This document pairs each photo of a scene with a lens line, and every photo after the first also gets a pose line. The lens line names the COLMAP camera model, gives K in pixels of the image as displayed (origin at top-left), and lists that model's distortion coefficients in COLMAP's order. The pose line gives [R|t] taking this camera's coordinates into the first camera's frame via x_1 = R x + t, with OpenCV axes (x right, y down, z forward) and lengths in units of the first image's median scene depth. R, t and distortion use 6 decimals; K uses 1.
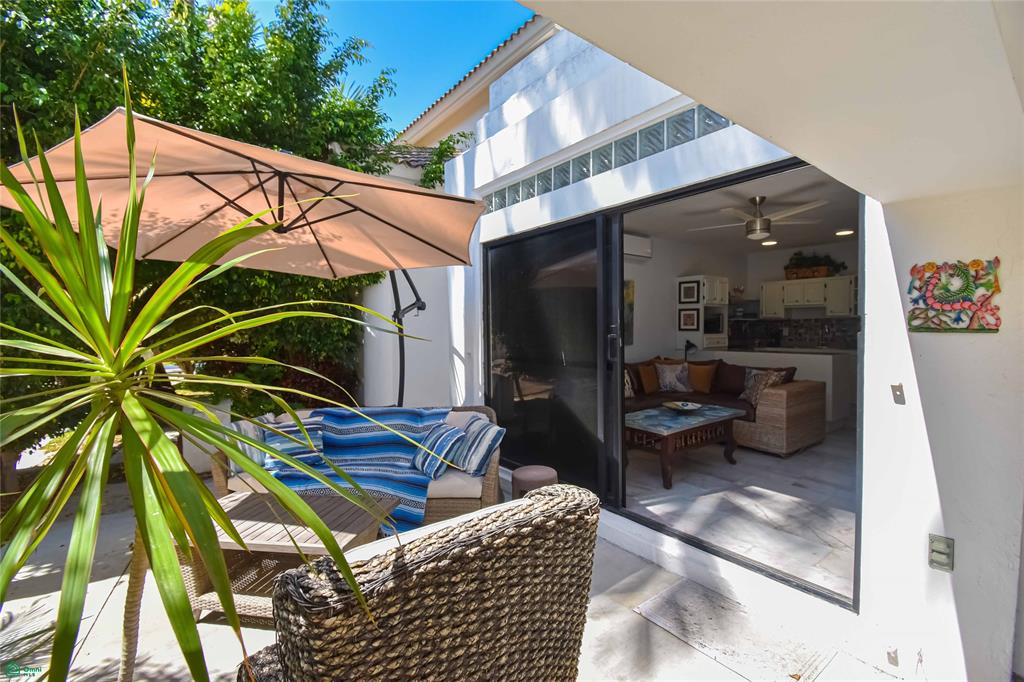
lens RADIAL K [[458.8, 0, 509.3], [0, 458.8, 338.1], [0, 0, 1]] dist [0.006406, -0.008788]
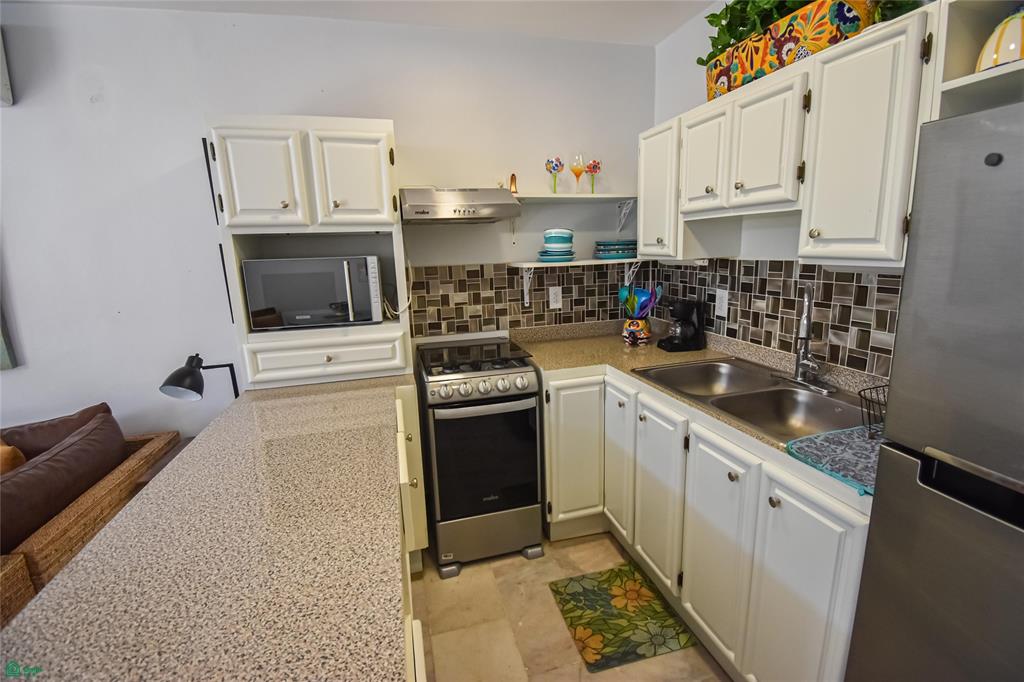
lens RADIAL K [[458.8, 0, 509.5], [0, 458.8, 336.6], [0, 0, 1]] dist [0.006406, -0.008788]
pose [[0.932506, 0.042990, -0.358586, 0.667563], [0.021498, 0.984522, 0.173937, -0.053183], [0.360513, -0.169906, 0.917149, 0.783197]]
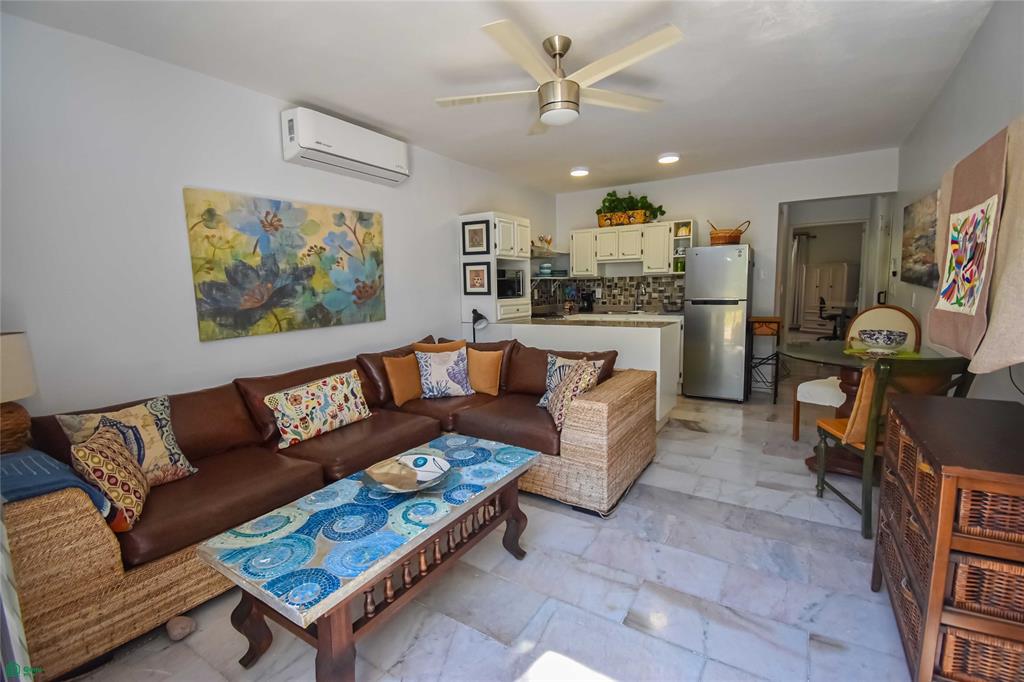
lens RADIAL K [[458.8, 0, 515.8], [0, 458.8, 338.9], [0, 0, 1]] dist [0.006406, -0.008788]
pose [[0.931197, -0.053948, 0.360502, 0.194516], [0.023028, 0.995718, 0.089523, -0.010540], [-0.363788, -0.075062, 0.928452, 0.339571]]
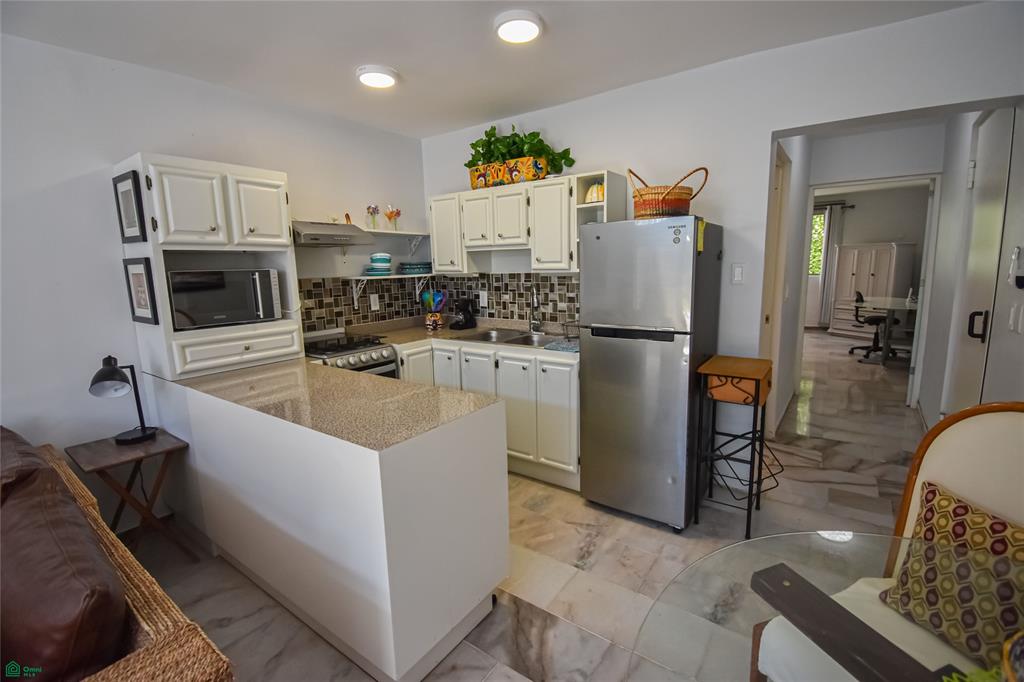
lens RADIAL K [[458.8, 0, 519.8], [0, 458.8, 337.9], [0, 0, 1]] dist [0.006406, -0.008788]
pose [[0.948370, -0.067600, 0.309879, 0.552117], [0.026659, 0.990555, 0.134501, -0.043745], [-0.316045, -0.119296, 0.941214, 0.586070]]
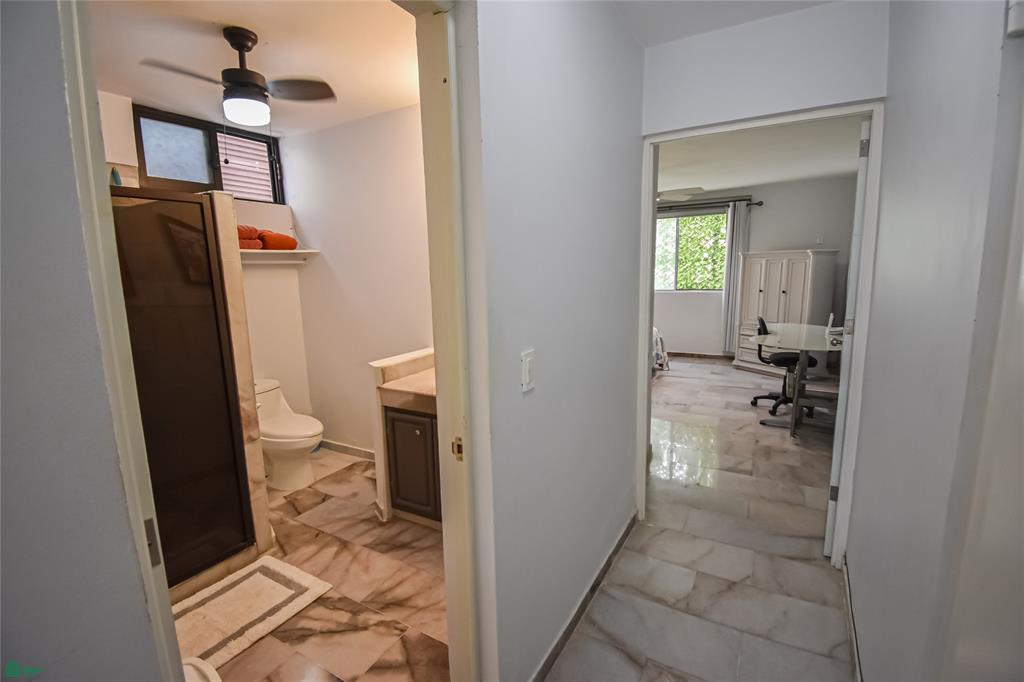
lens RADIAL K [[458.8, 0, 506.9], [0, 458.8, 339.5], [0, 0, 1]] dist [0.006406, -0.008788]
pose [[0.917765, -0.075747, 0.389833, 0.923902], [0.027017, 0.991276, 0.129006, -0.059345], [-0.396204, -0.107865, 0.911805, 0.809557]]
